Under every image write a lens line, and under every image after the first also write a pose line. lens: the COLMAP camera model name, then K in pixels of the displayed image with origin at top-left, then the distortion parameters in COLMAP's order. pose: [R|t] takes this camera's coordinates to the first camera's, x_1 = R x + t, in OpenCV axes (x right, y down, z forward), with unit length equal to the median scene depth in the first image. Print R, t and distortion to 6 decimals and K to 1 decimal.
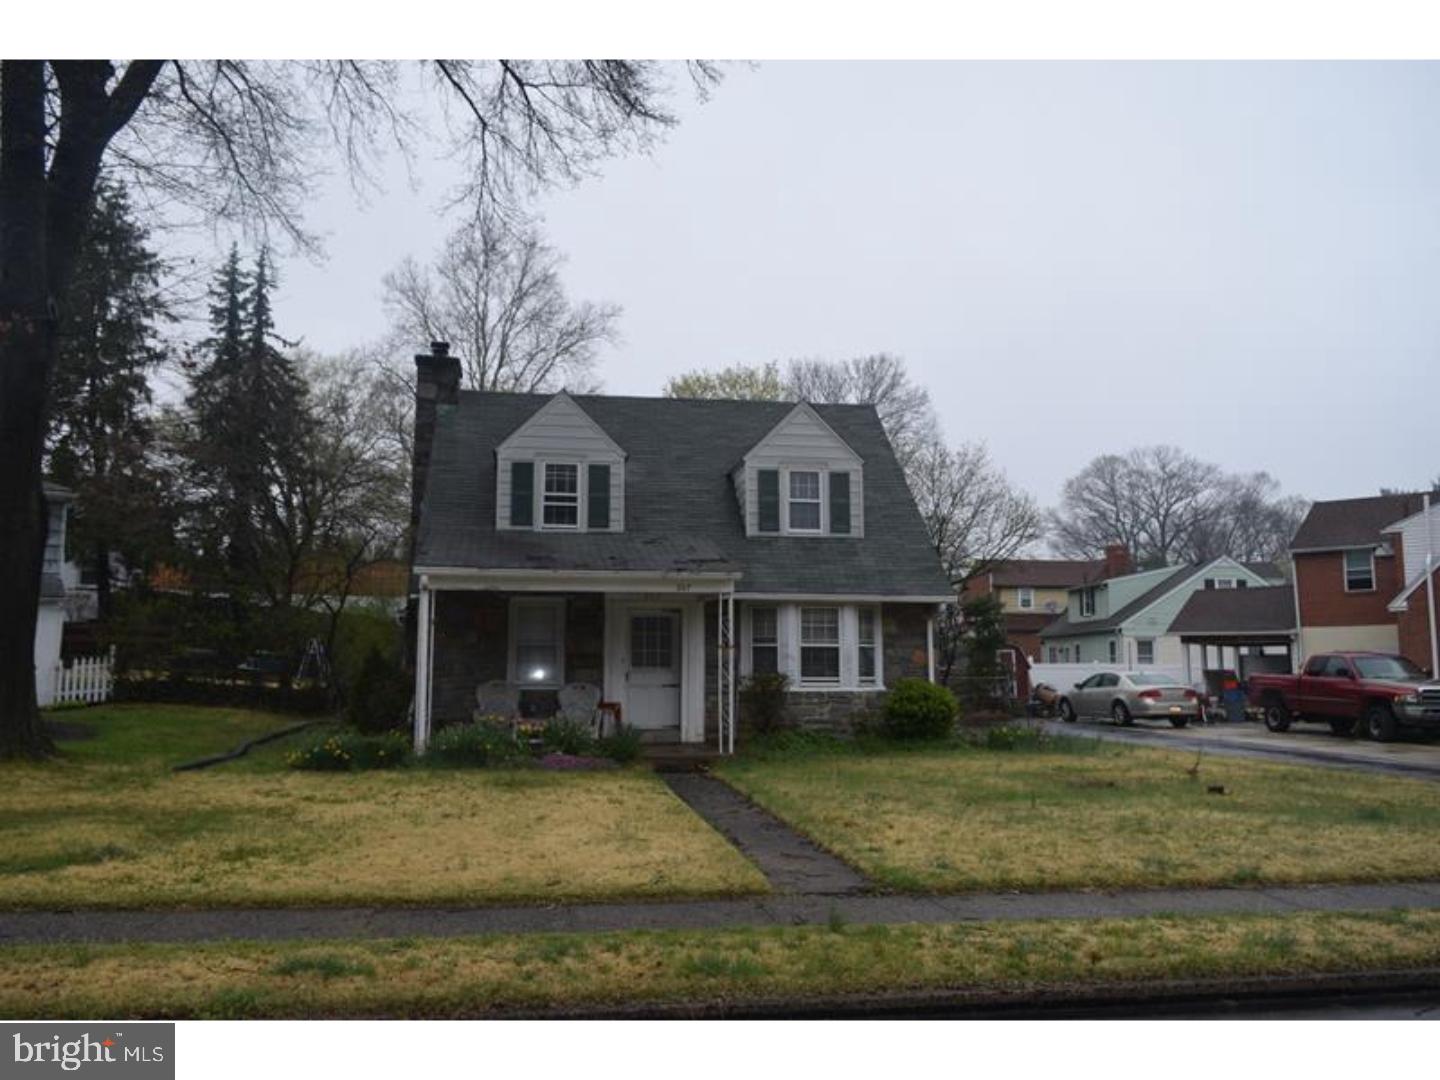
lens RADIAL K [[1139.0, 0, 720.0], [0, 1139.0, 540.0], [0, 0, 1]] dist [-0.011724, -0.003159]
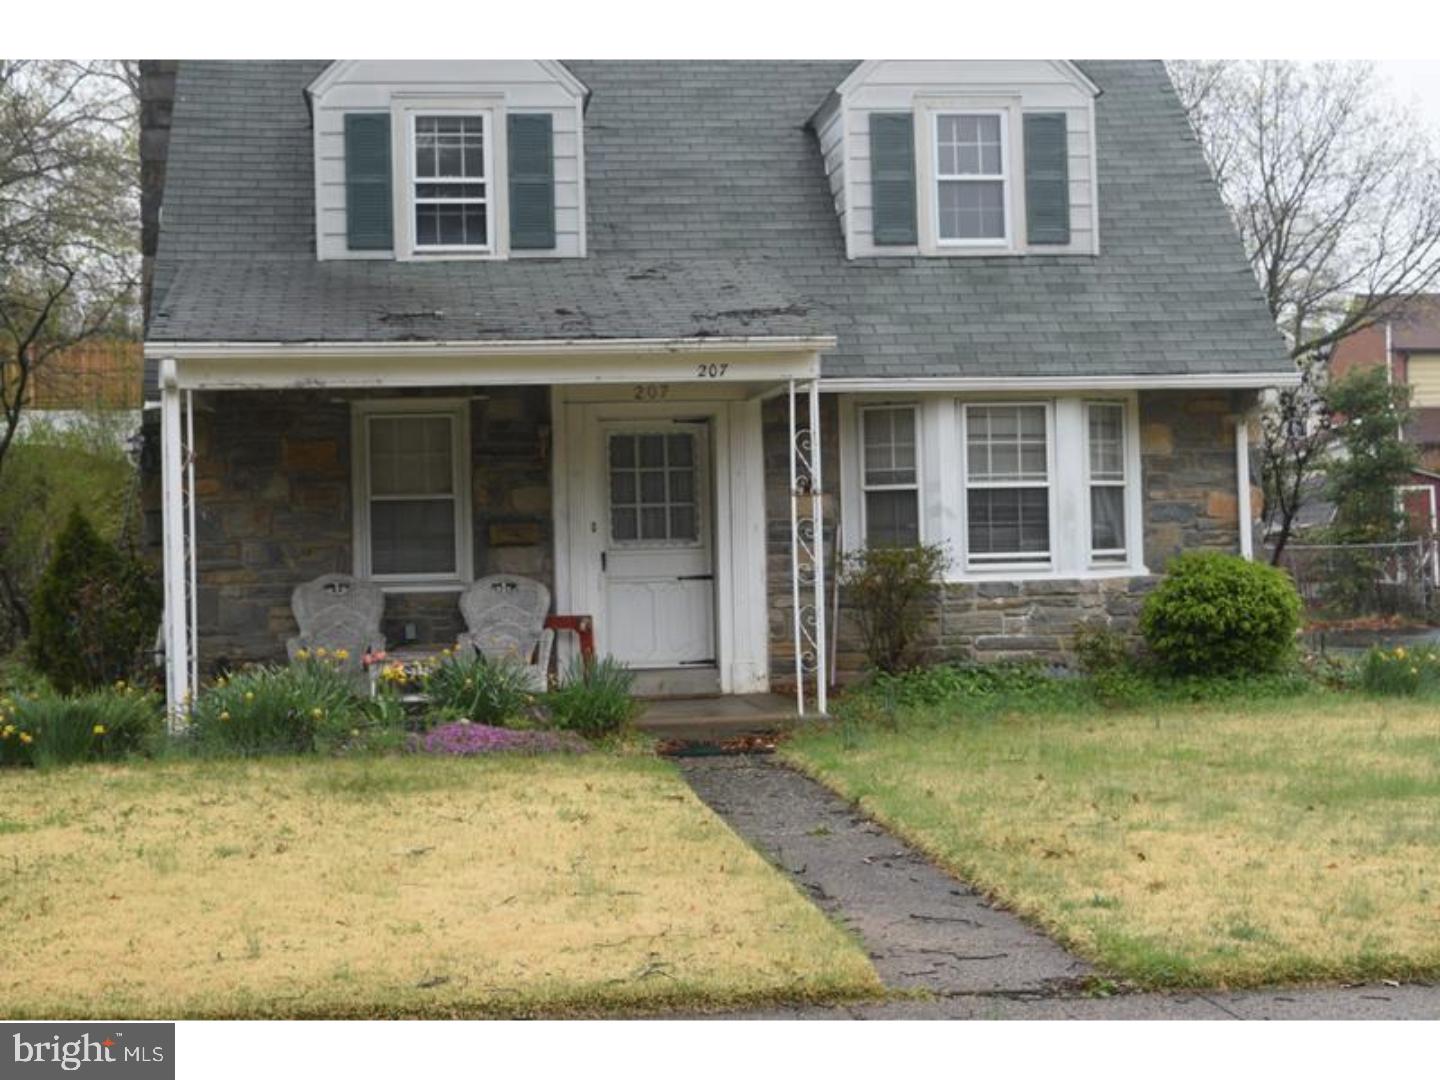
lens RADIAL K [[2407.5, 0, 720.0], [0, 2407.5, 540.0], [0, 0, 1]] dist [-0.037310, 0.044420]
pose [[0.998789, -0.025431, -0.042115, 0.009626], [0.029954, 0.993426, 0.110491, 0.001215], [0.039028, -0.111619, 0.992984, 0.000840]]
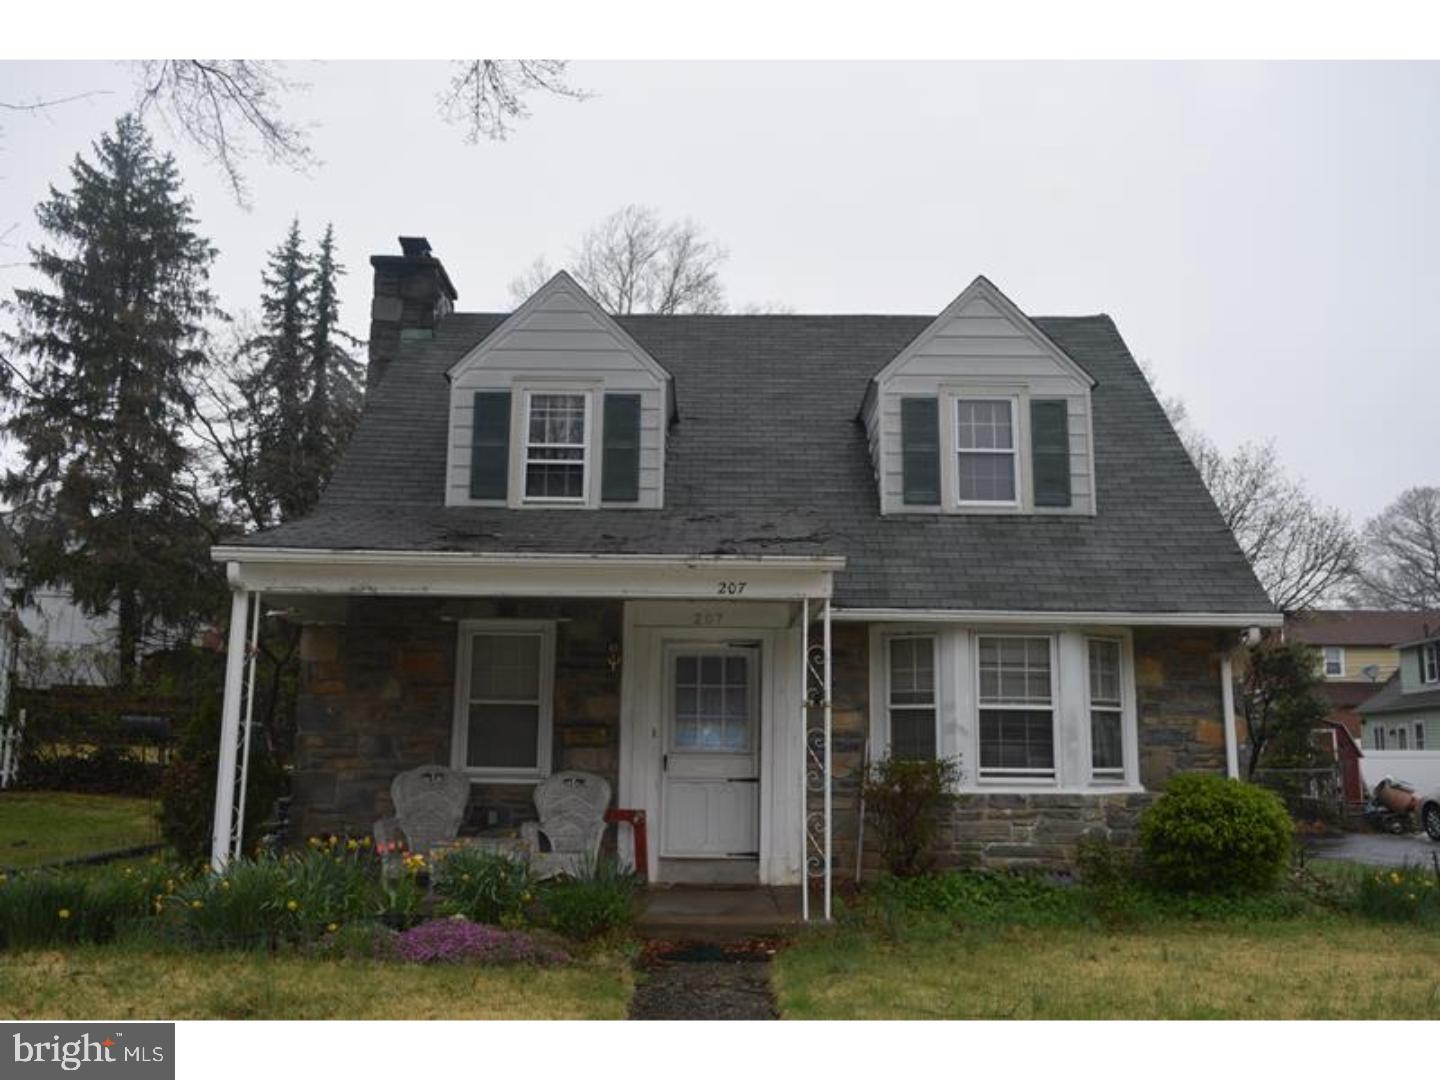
lens RADIAL K [[1286.0, 0, 722.2], [0, 1286.0, 532.5], [0, 0, 1]] dist [-0.029887, -0.000096]
pose [[0.986276, -0.017886, -0.164136, 0.050684], [0.008163, 0.998182, -0.059722, 0.044207], [0.164905, 0.057562, 0.984628, 0.368916]]
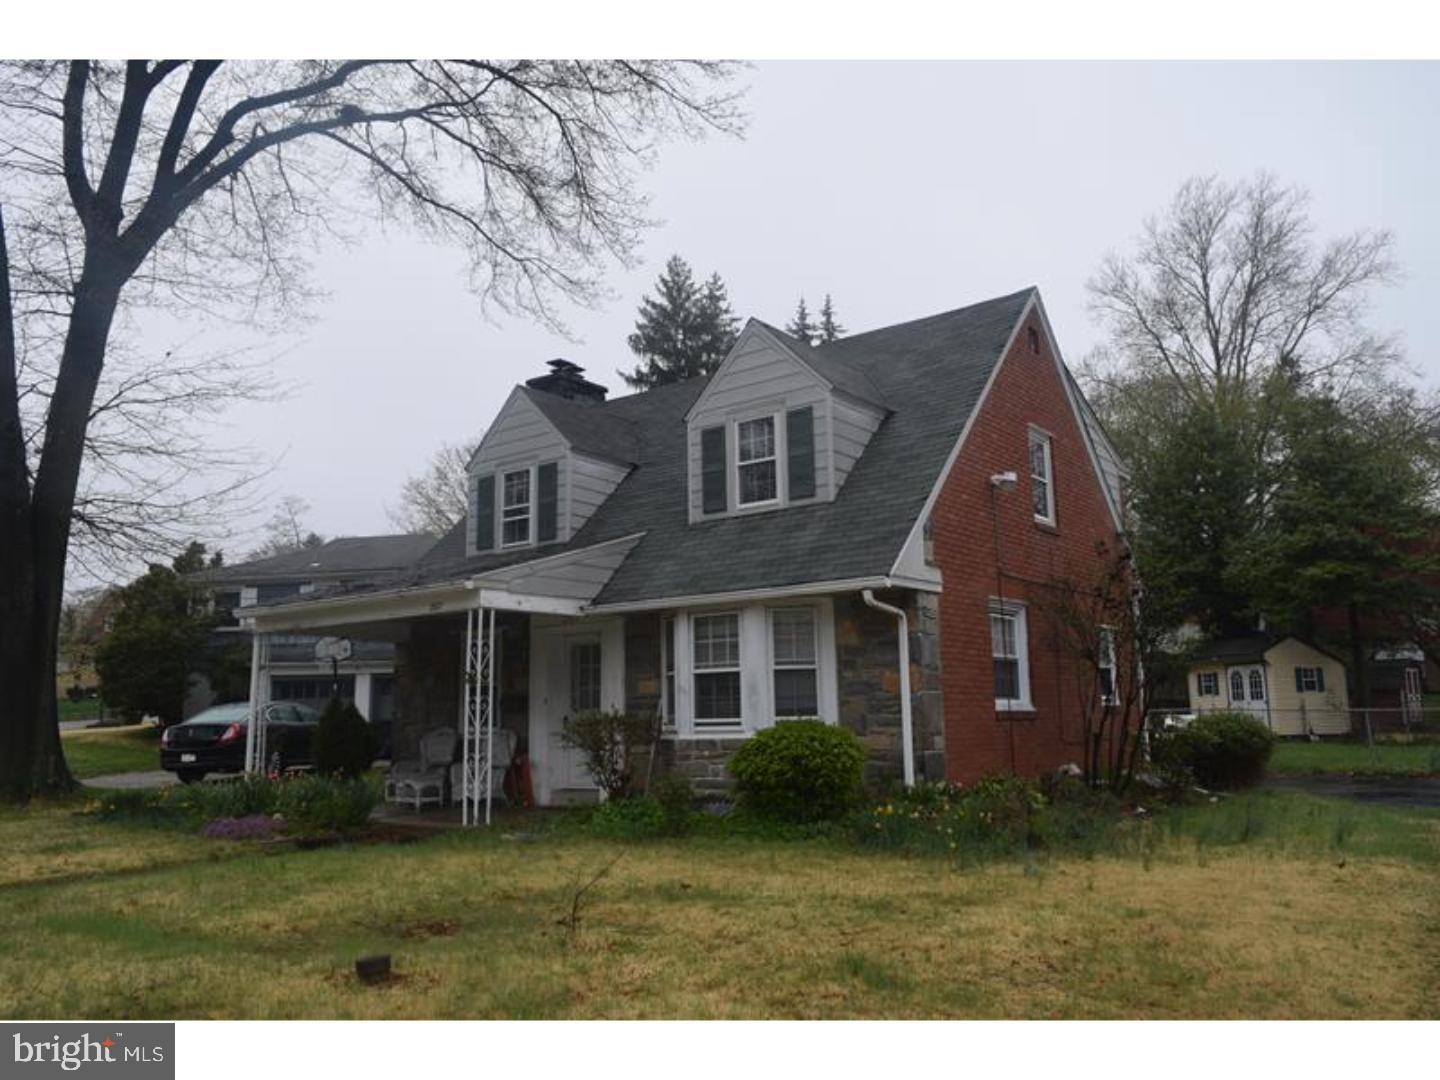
lens RADIAL K [[1139.0, 0, 720.0], [0, 1139.0, 540.0], [0, 0, 1]] dist [-0.011724, -0.003159]
pose [[0.678596, -0.130760, -0.722779, 0.571039], [0.107811, 0.991100, -0.078082, 0.066836], [0.726556, -0.024938, 0.686654, 0.525348]]
